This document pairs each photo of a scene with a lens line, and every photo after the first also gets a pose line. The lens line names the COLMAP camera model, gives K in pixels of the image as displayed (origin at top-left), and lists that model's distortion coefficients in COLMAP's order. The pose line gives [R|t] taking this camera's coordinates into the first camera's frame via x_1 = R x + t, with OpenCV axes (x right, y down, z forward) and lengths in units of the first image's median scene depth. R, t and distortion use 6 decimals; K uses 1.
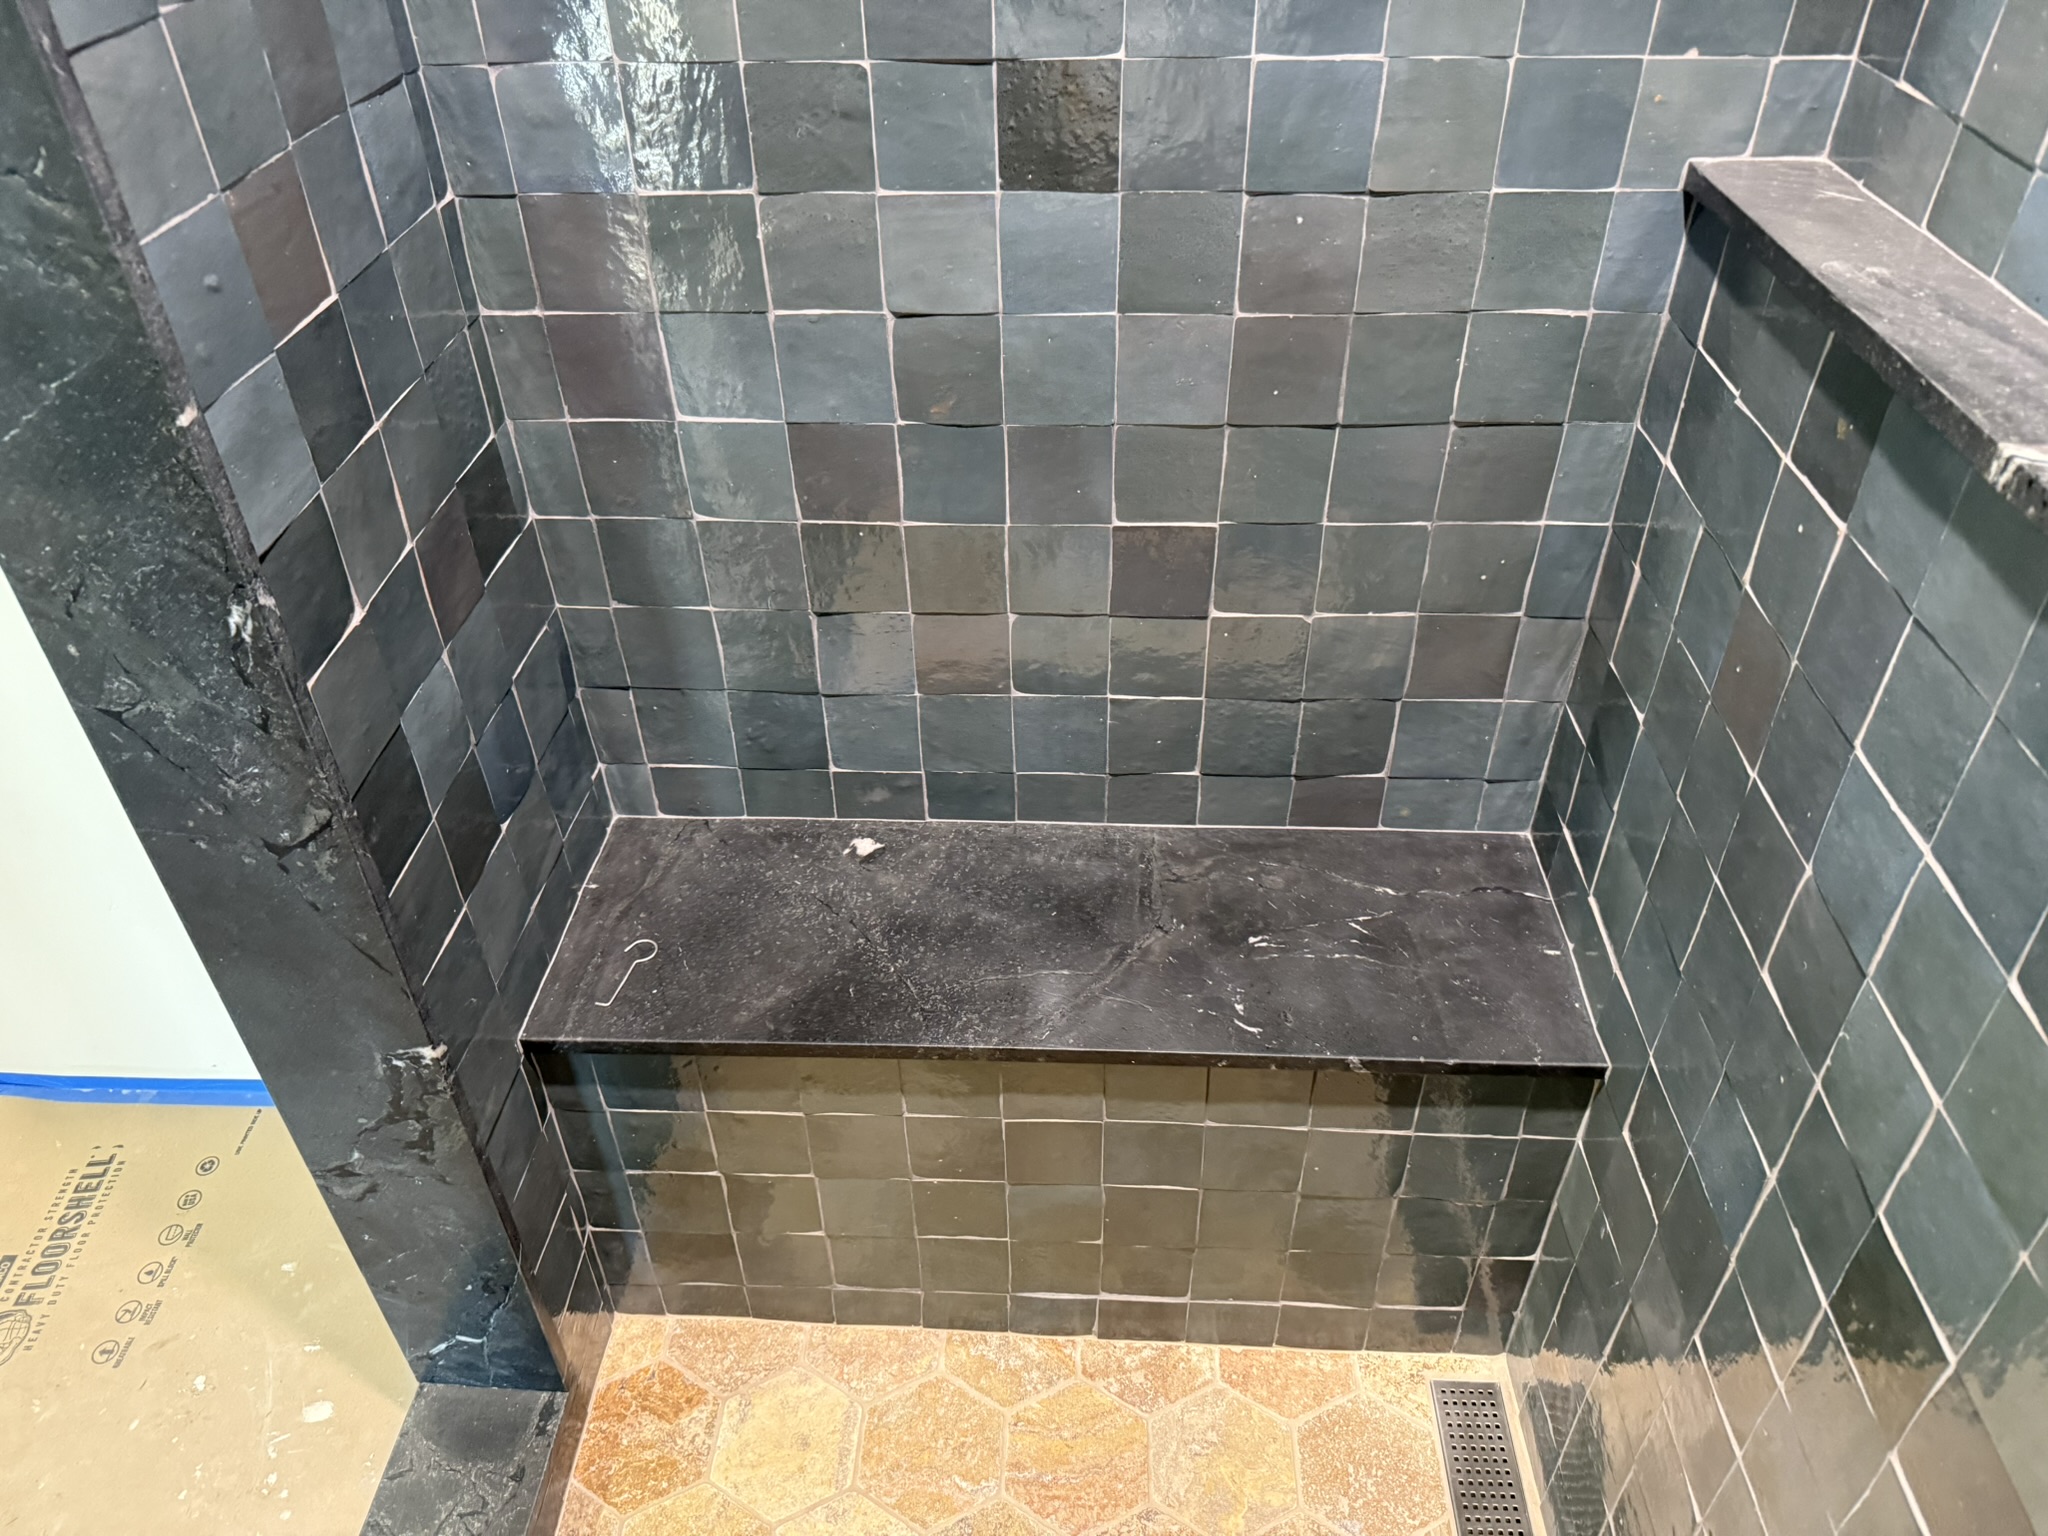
lens RADIAL K [[1477.2, 0, 1024.0], [0, 1477.2, 768.0], [0, 0, 1]] dist [0.009523, -0.035427]
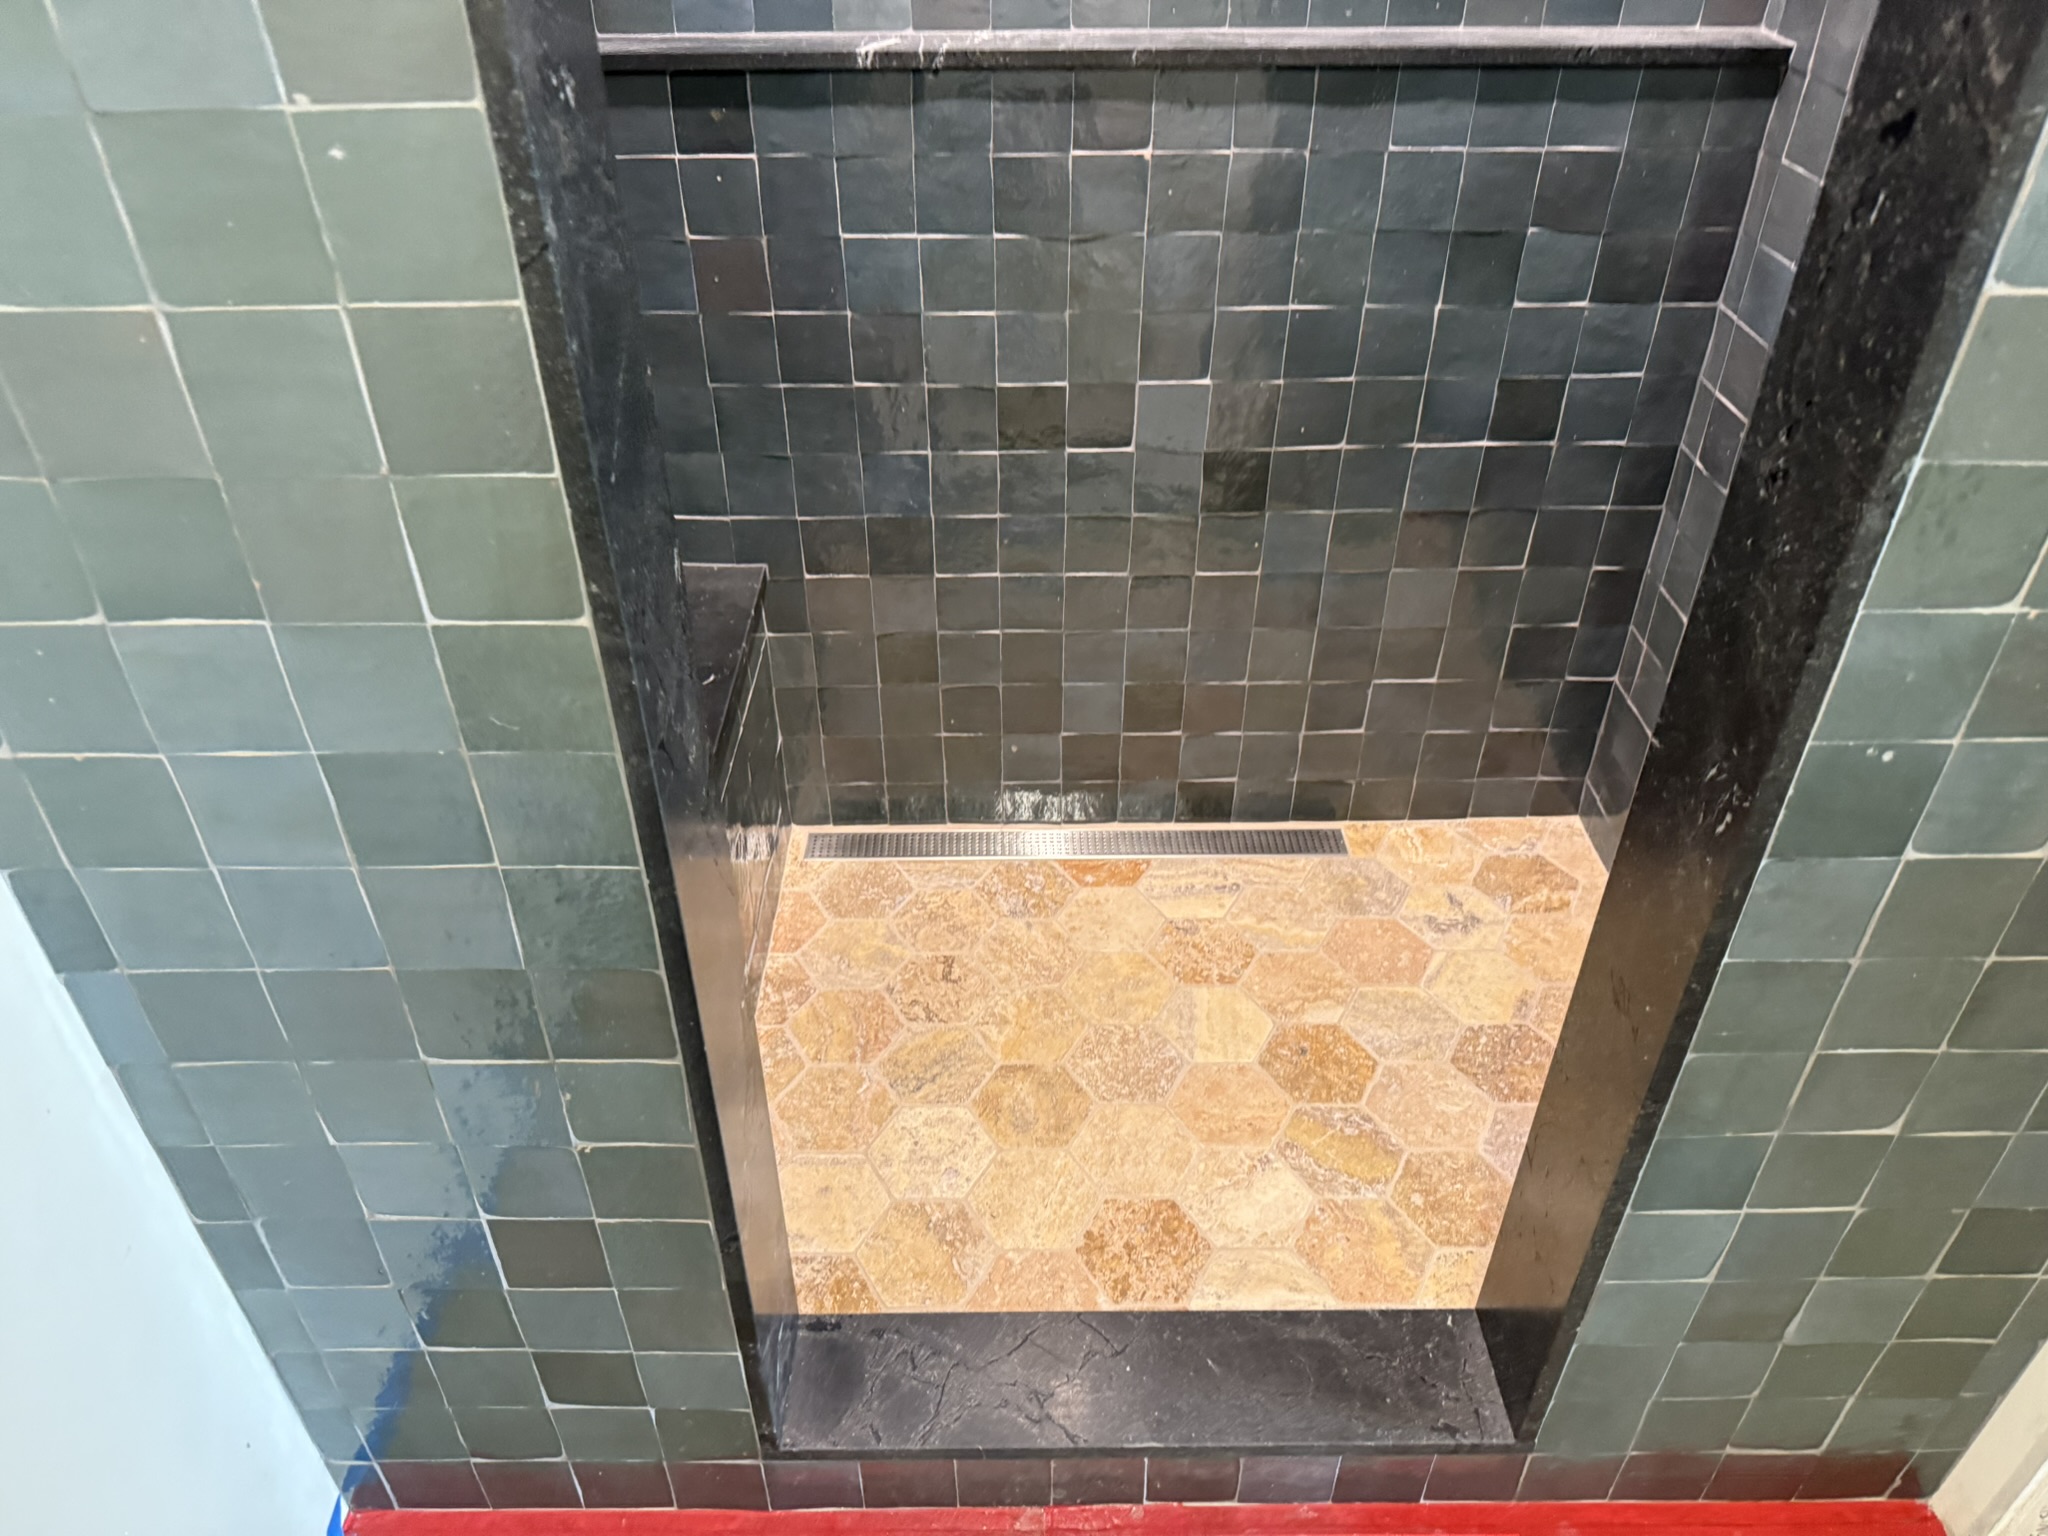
lens RADIAL K [[1461.3, 0, 1024.0], [0, 1461.3, 768.0], [0, 0, 1]] dist [0.153160, -0.260627]
pose [[-0.055915, -0.580011, 0.812688, -1.033551], [0.617976, 0.619209, 0.484444, -0.262980], [-0.784206, 0.529309, 0.323810, 0.334419]]
